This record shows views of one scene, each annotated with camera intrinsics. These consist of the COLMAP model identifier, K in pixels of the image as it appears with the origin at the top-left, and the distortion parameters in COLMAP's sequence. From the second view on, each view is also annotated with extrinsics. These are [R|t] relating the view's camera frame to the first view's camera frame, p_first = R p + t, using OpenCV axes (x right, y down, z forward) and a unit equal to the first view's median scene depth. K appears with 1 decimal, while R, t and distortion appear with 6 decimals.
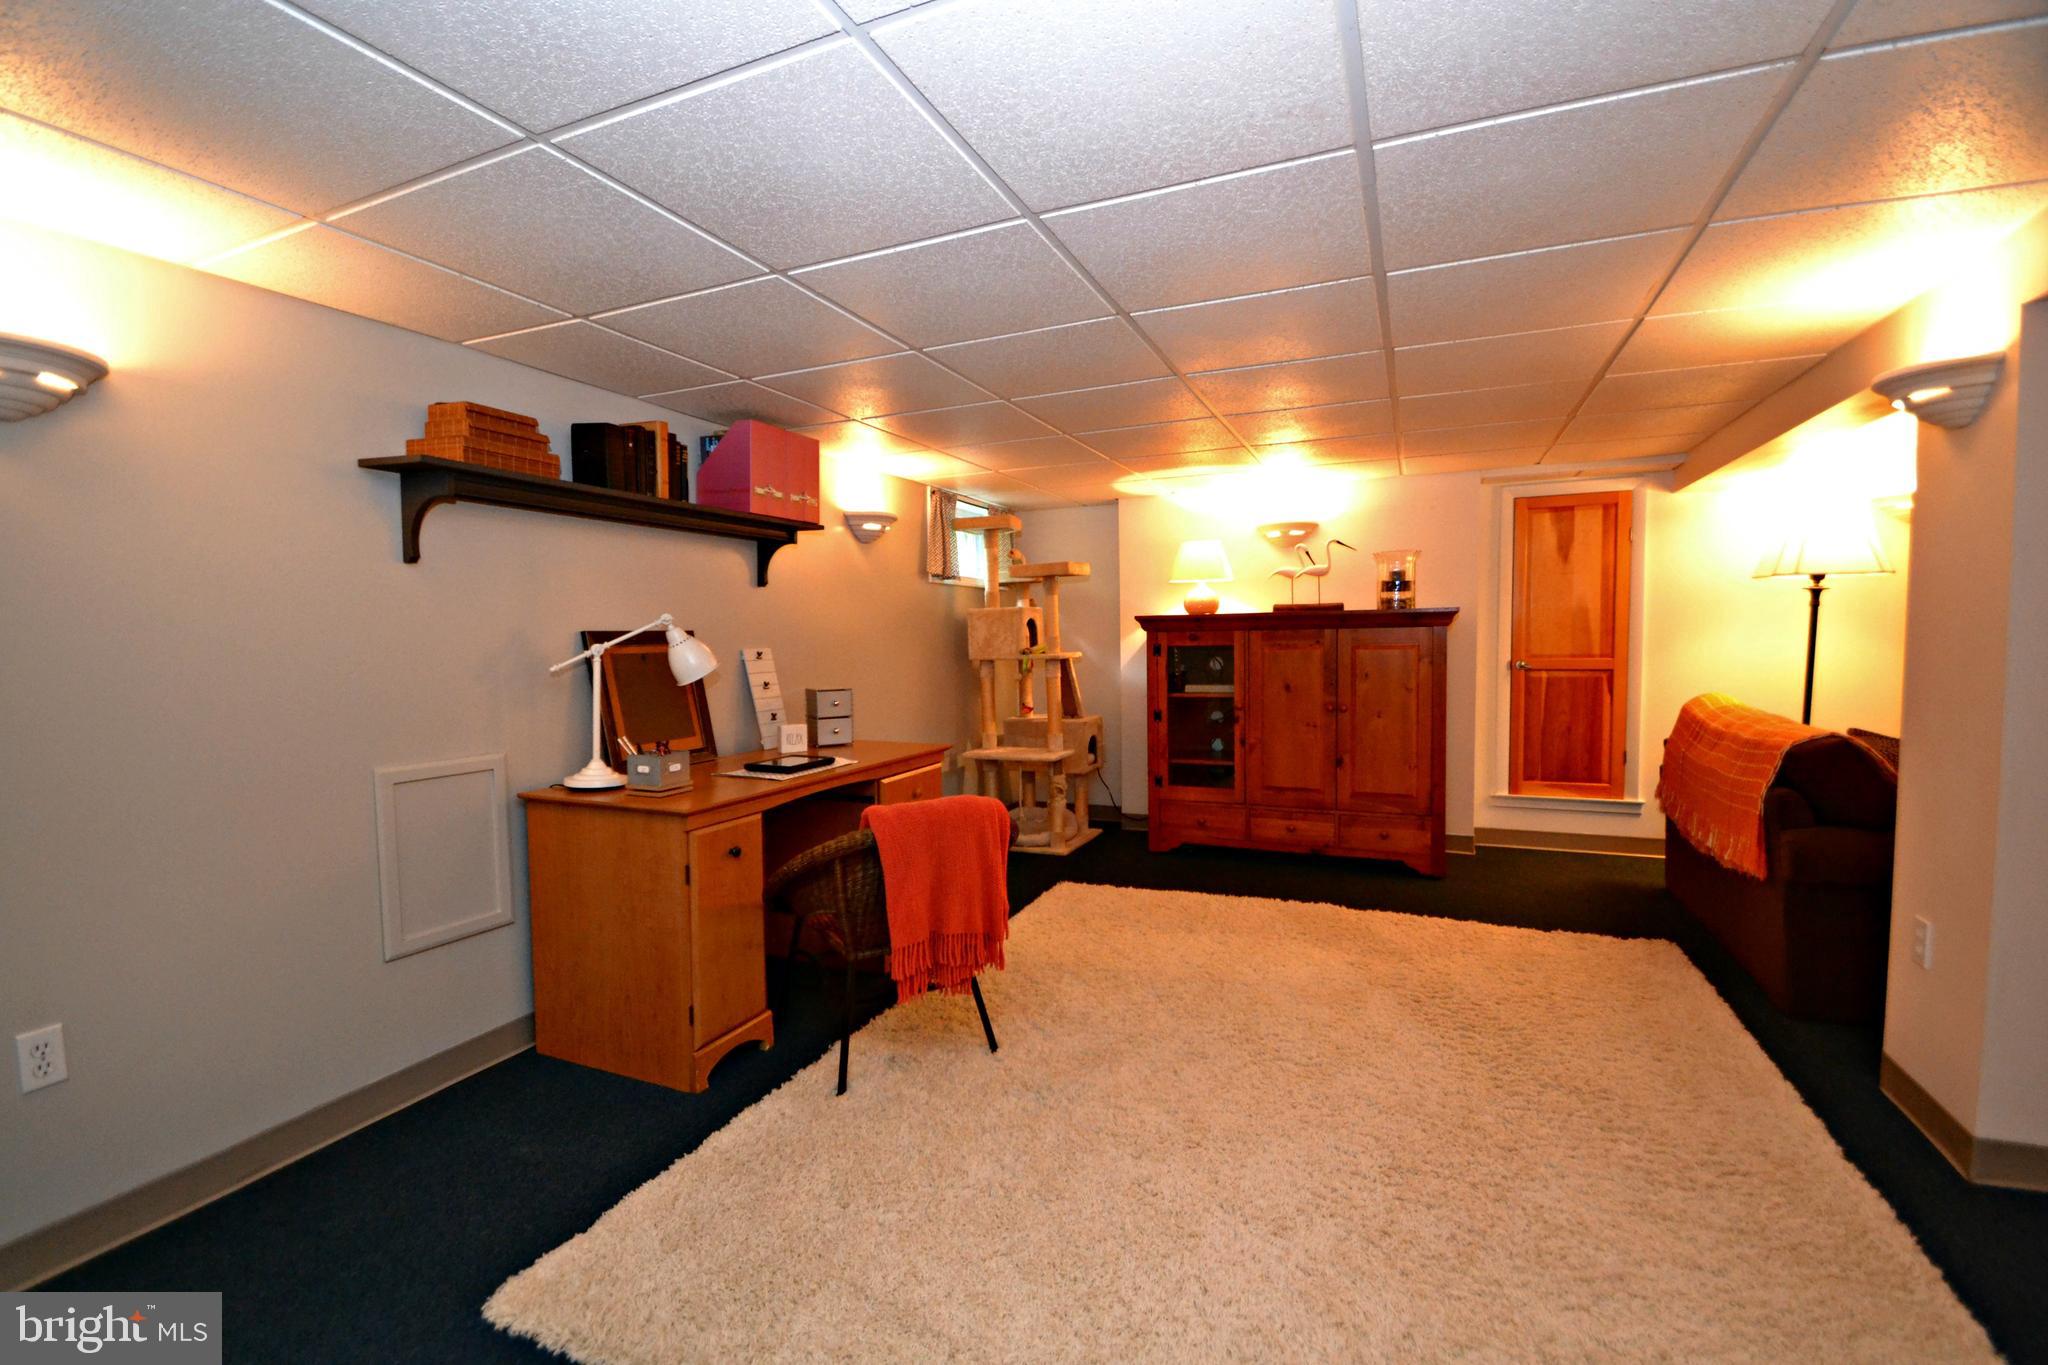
lens RADIAL K [[920.7, 0, 1003.5], [0, 920.7, 691.3], [0, 0, 1]] dist [0.014692, -0.016345]
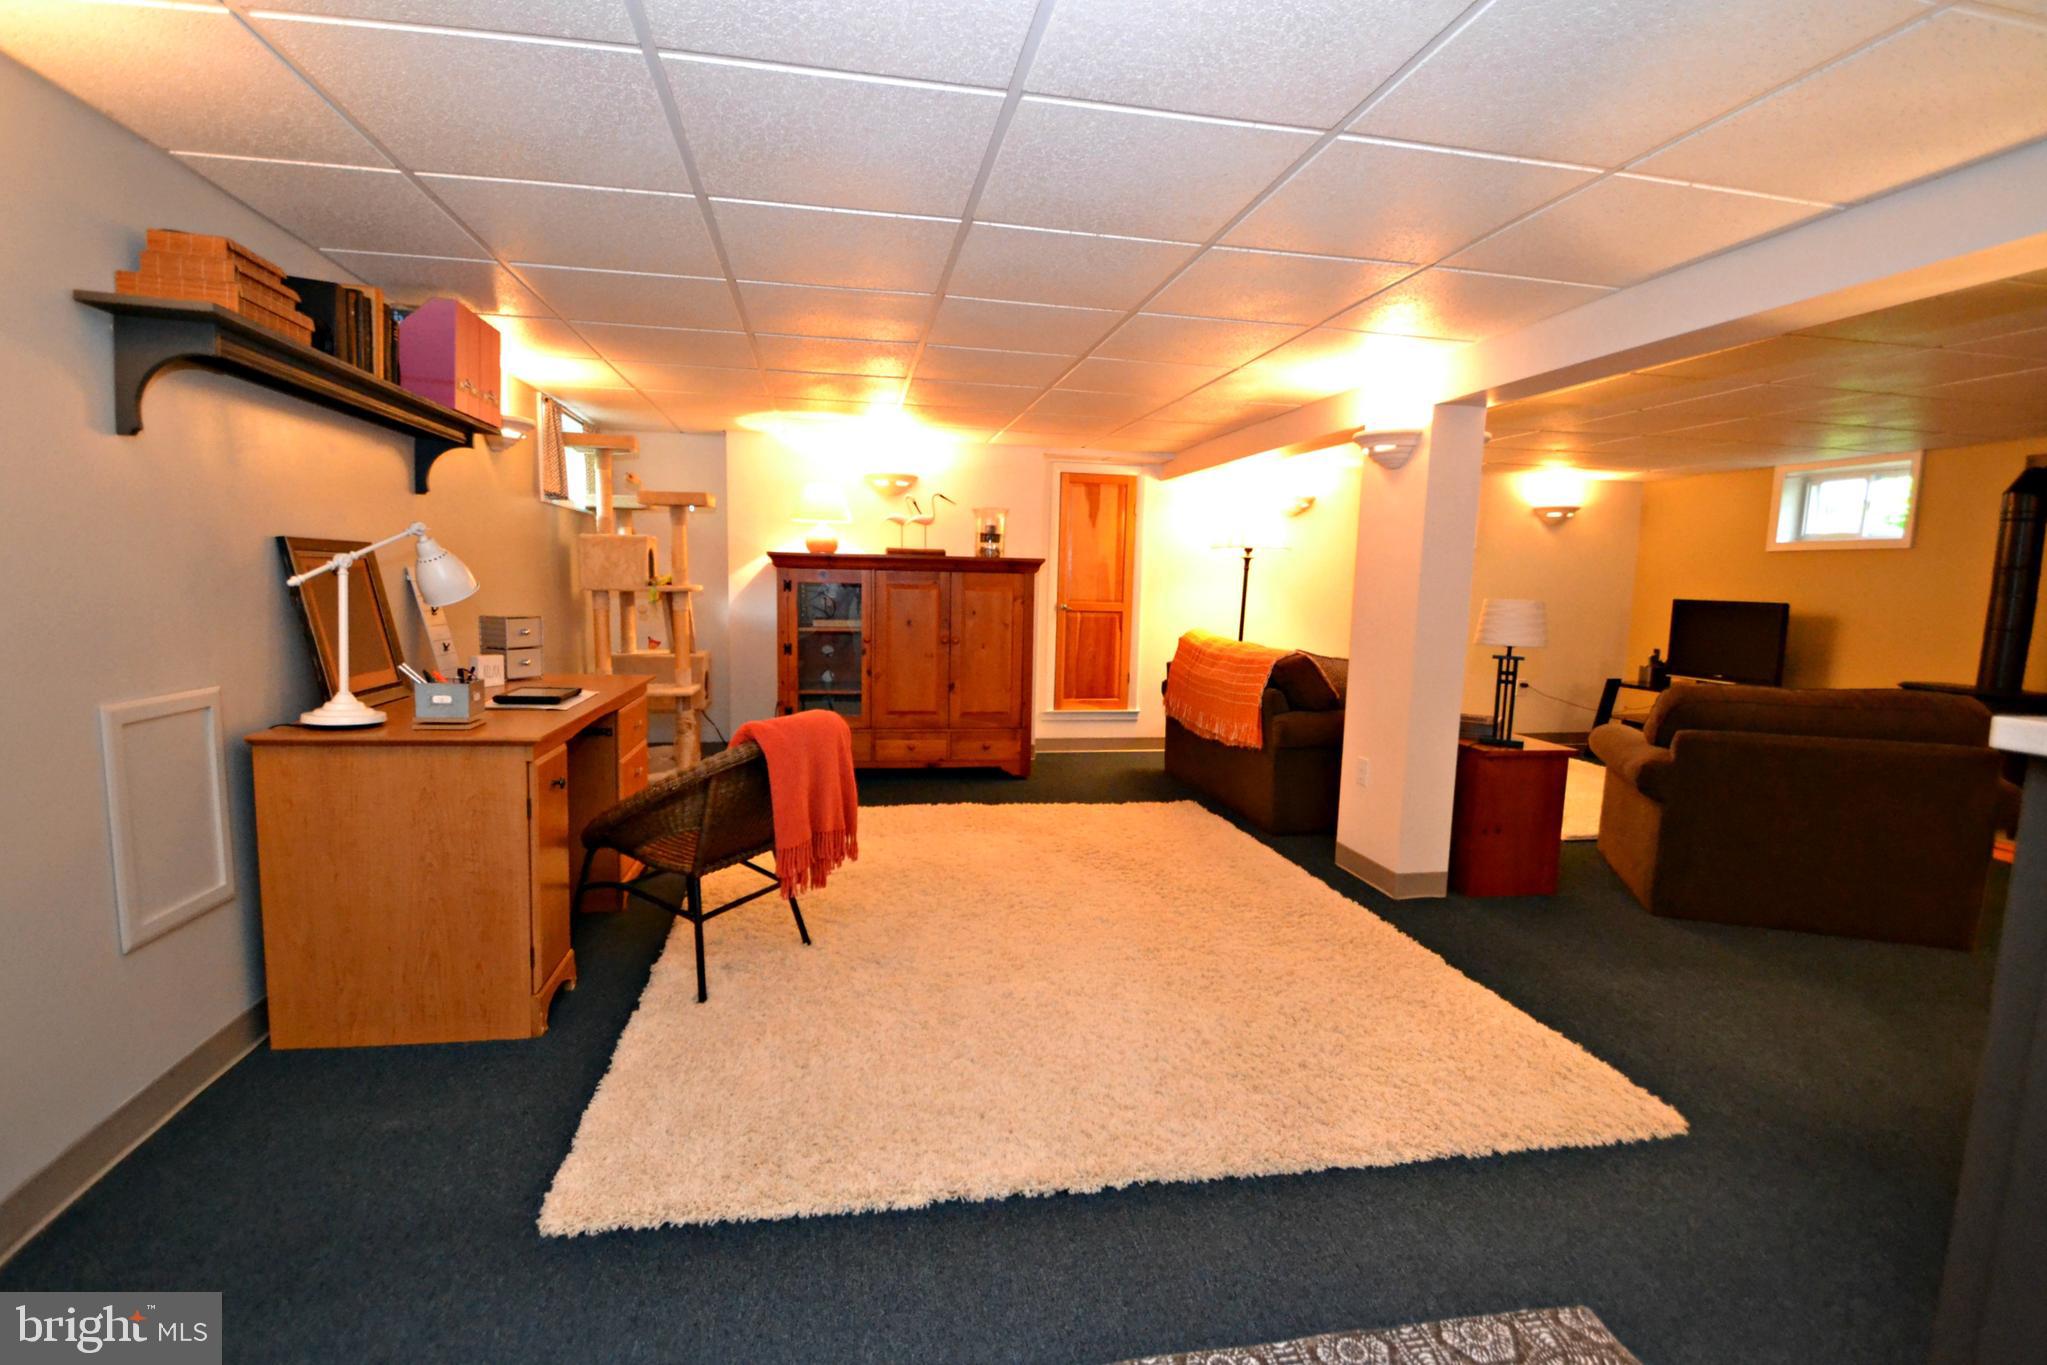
lens RADIAL K [[957.1, 0, 1013.4], [0, 957.1, 691.9], [0, 0, 1]] dist [0.007203, -0.012184]
pose [[0.820047, -0.030426, 0.571487, -0.296929], [-0.003052, 0.998339, 0.057531, 0.014522], [-0.572288, -0.048922, 0.818592, -0.041362]]
